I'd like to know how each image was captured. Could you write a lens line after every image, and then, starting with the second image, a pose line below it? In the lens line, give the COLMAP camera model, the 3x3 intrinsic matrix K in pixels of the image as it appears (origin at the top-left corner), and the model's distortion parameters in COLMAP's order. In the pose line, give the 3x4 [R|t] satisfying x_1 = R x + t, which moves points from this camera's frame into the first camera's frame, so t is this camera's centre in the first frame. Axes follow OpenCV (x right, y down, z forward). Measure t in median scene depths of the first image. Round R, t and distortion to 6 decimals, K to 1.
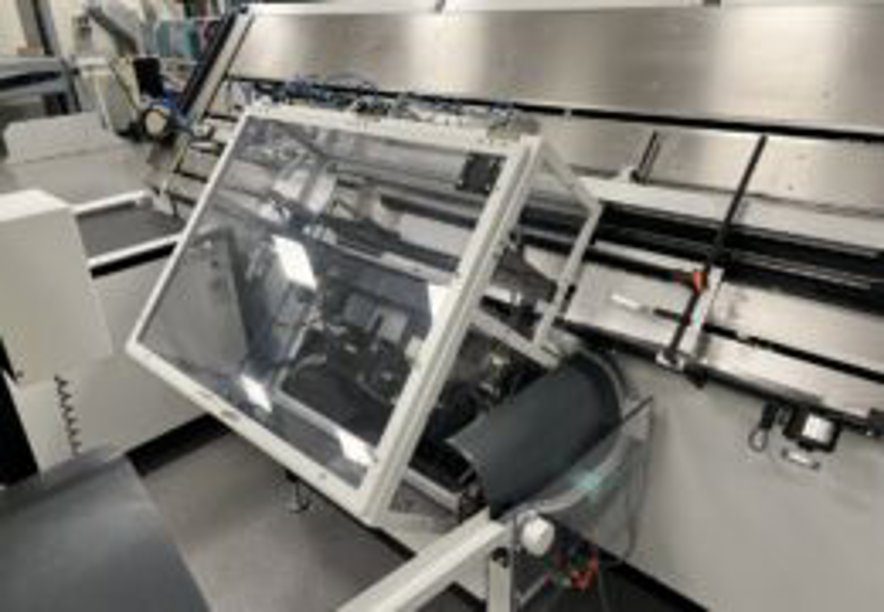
lens RADIAL K [[666.7, 0, 453.2], [0, 666.7, 306.7], [0, 0, 1]] dist [0.045651, -0.004854]
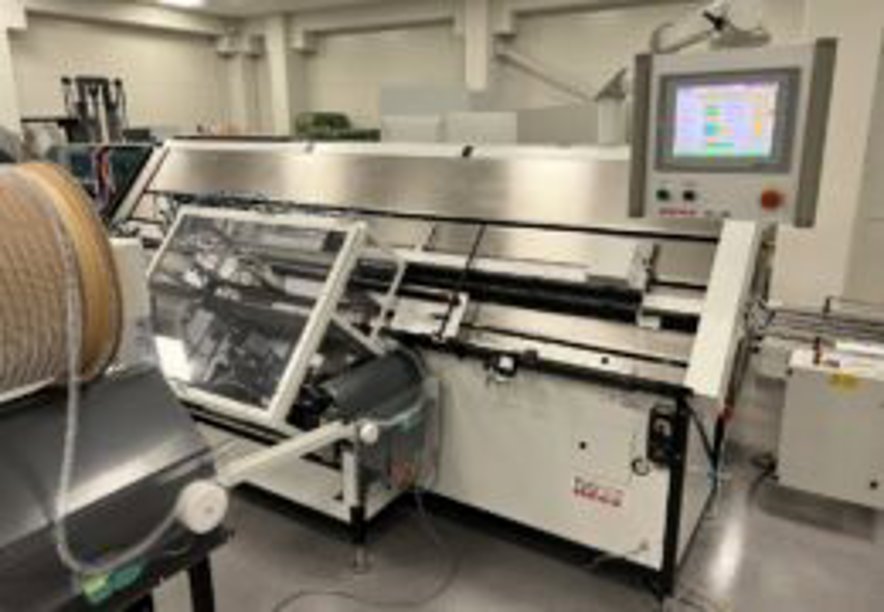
lens RADIAL K [[666.7, 0, 453.2], [0, 666.7, 306.7], [0, 0, 1]] dist [0.045651, -0.004854]
pose [[0.981848, -0.018081, 0.188808, 0.009738], [0.049613, 0.985271, -0.163646, 0.260336], [-0.183068, 0.170043, 0.968283, -0.720835]]
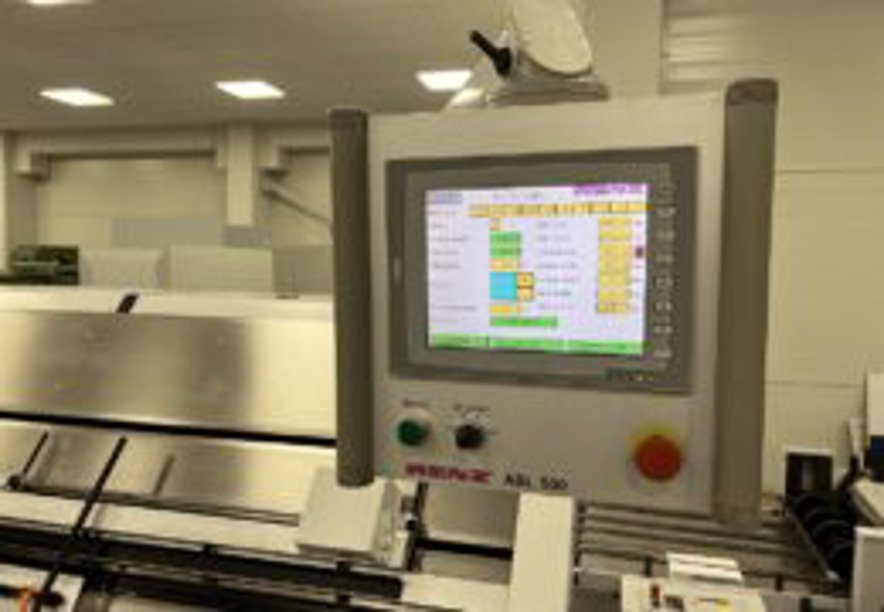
lens RADIAL K [[666.7, 0, 453.2], [0, 666.7, 306.7], [0, 0, 1]] dist [0.045651, -0.004854]
pose [[0.879631, 0.023761, 0.475062, 0.369606], [0.152319, 0.932086, -0.328655, -0.014192], [-0.450608, 0.361457, 0.816273, -0.159820]]
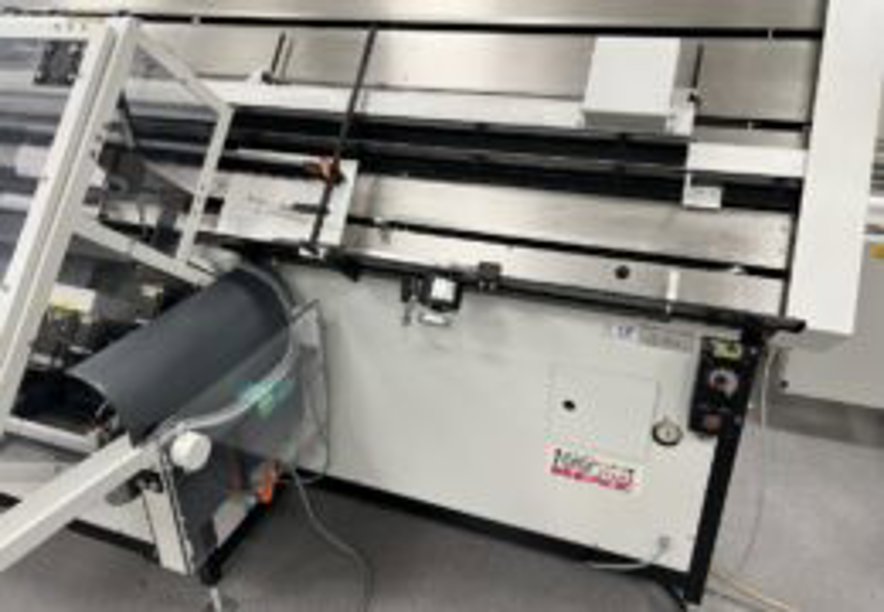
lens RADIAL K [[666.7, 0, 453.2], [0, 666.7, 306.7], [0, 0, 1]] dist [0.045651, -0.004854]
pose [[0.924239, -0.147917, 0.351999, 0.135661], [0.135978, 0.988980, 0.058554, 0.115364], [-0.356782, -0.006254, 0.934167, -0.004347]]
